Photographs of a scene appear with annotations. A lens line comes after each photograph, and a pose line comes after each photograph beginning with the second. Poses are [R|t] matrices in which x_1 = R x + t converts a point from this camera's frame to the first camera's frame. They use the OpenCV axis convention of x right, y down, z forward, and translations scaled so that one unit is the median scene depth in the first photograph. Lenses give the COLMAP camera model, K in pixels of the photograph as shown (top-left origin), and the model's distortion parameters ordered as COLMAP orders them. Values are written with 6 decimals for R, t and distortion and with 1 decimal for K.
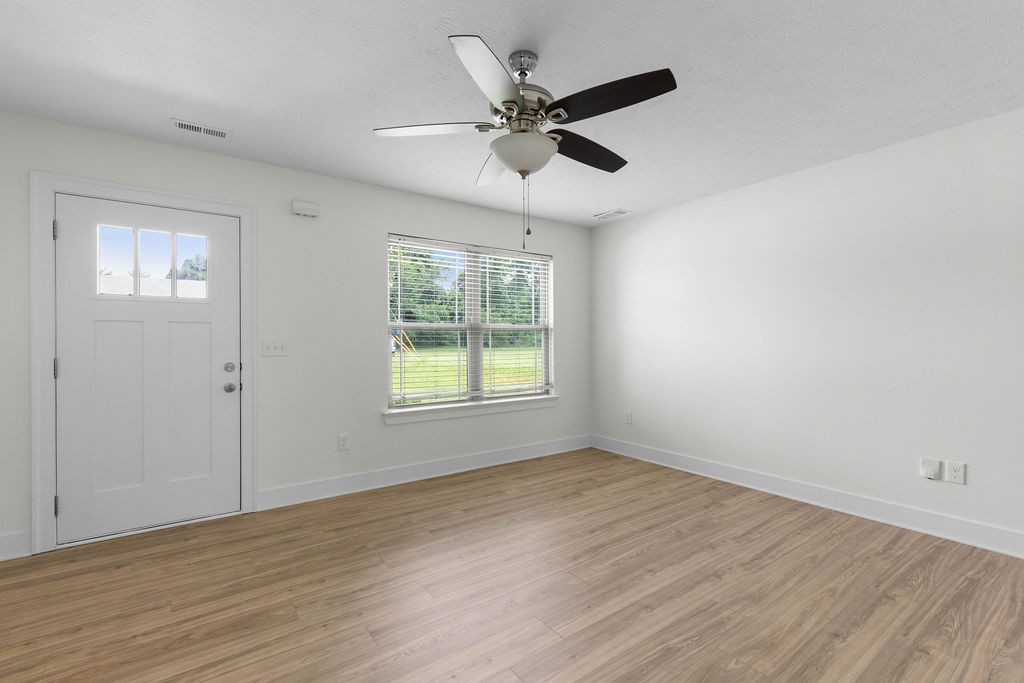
lens RADIAL K [[453.9, 0, 509.1], [0, 453.9, 342.6], [0, 0, 1]] dist [0.000721, 0.000267]
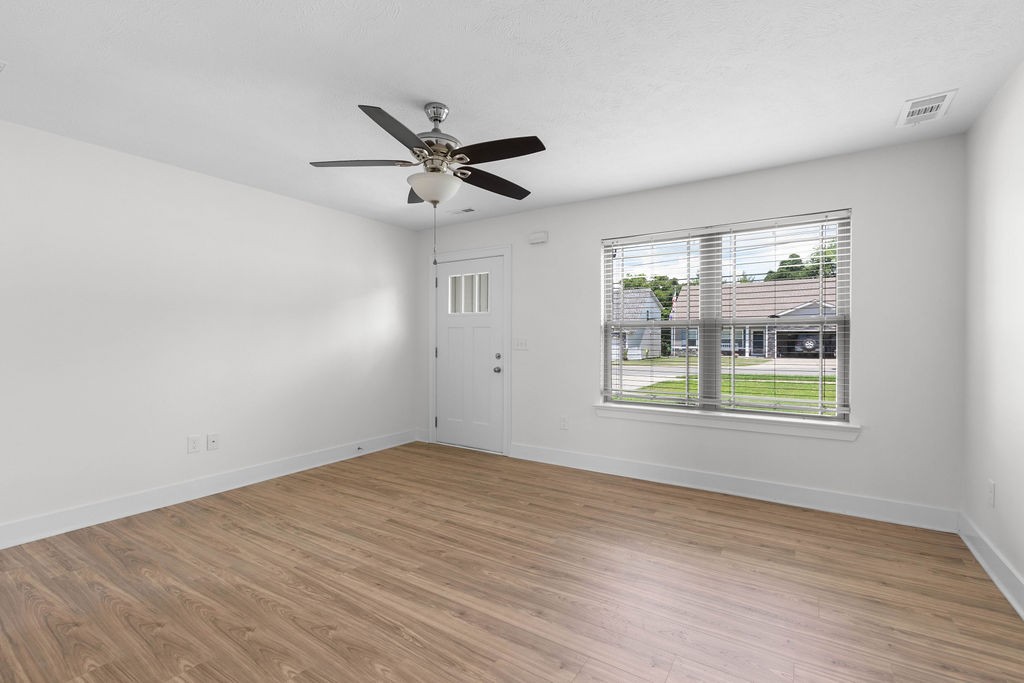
lens RADIAL K [[457.4, 0, 509.6], [0, 457.4, 340.4], [0, 0, 1]] dist [0.002017, 0.000417]
pose [[0.357473, 0.005353, -0.933908, 0.964927], [-0.003506, 0.999984, 0.004390, -0.006860], [0.933917, 0.001705, 0.357486, 0.571957]]
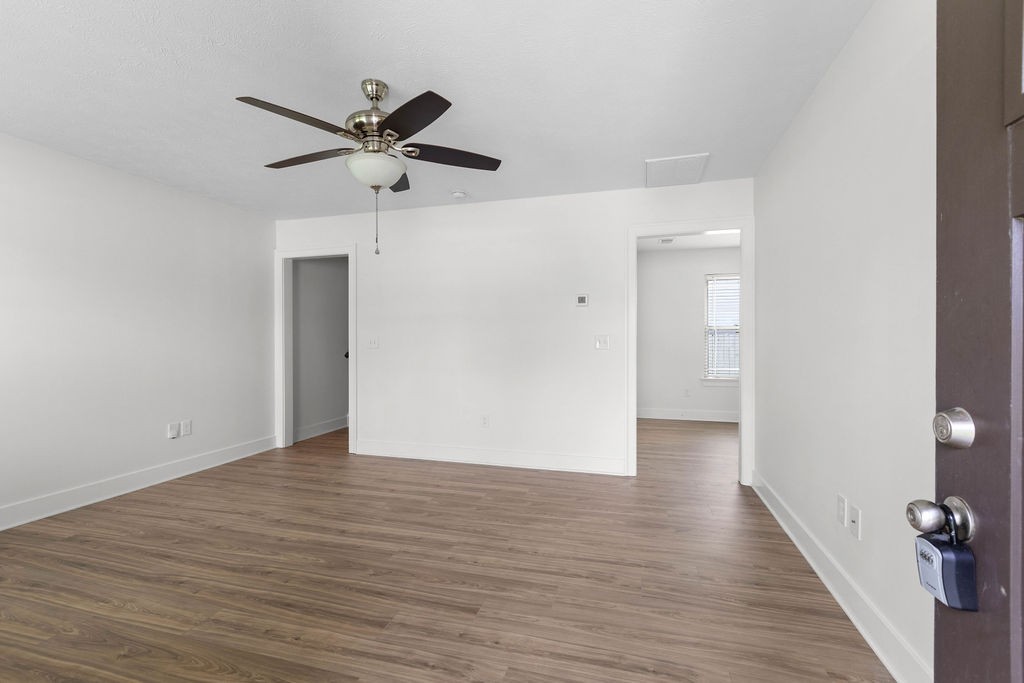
lens RADIAL K [[451.5, 0, 507.4], [0, 451.5, 340.0], [0, 0, 1]] dist [0.001602, 0.000073]
pose [[-0.615904, 0.003909, 0.787812, -0.819735], [0.006894, 0.999976, 0.000427, 0.009060], [-0.787791, 0.005694, -0.615916, 1.109030]]
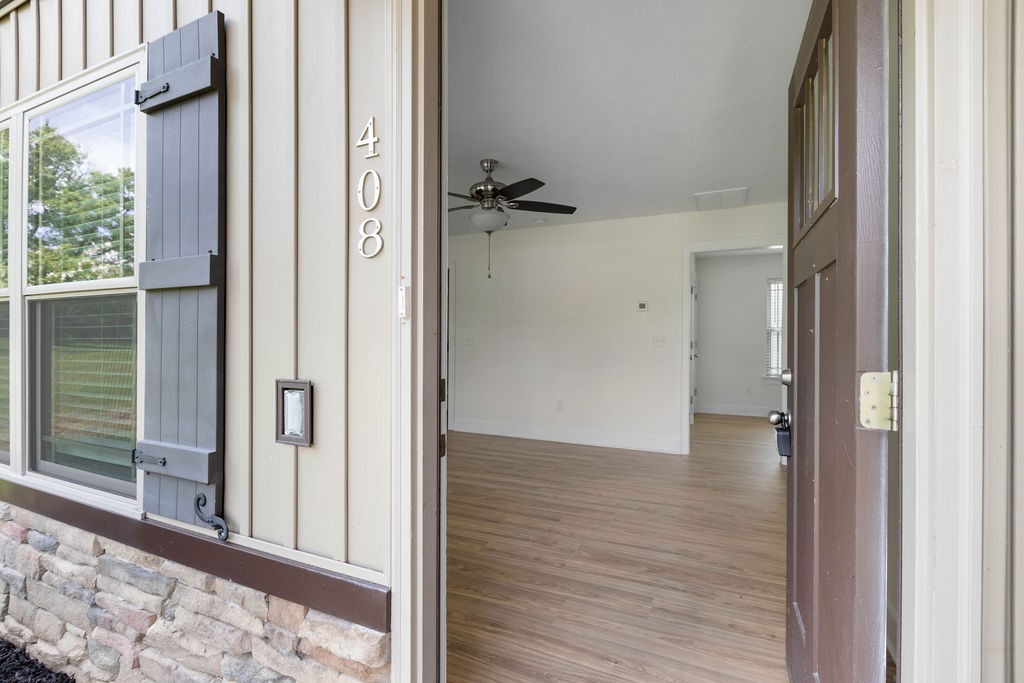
lens RADIAL K [[459.6, 0, 509.0], [0, 459.6, 330.9], [0, 0, 1]] dist [0.000093, 0.000404]
pose [[-0.492461, 0.015939, 0.870189, -1.121572], [-0.001459, 0.999816, -0.019139, 0.013699], [-0.870333, -0.010695, -0.492347, 1.353001]]
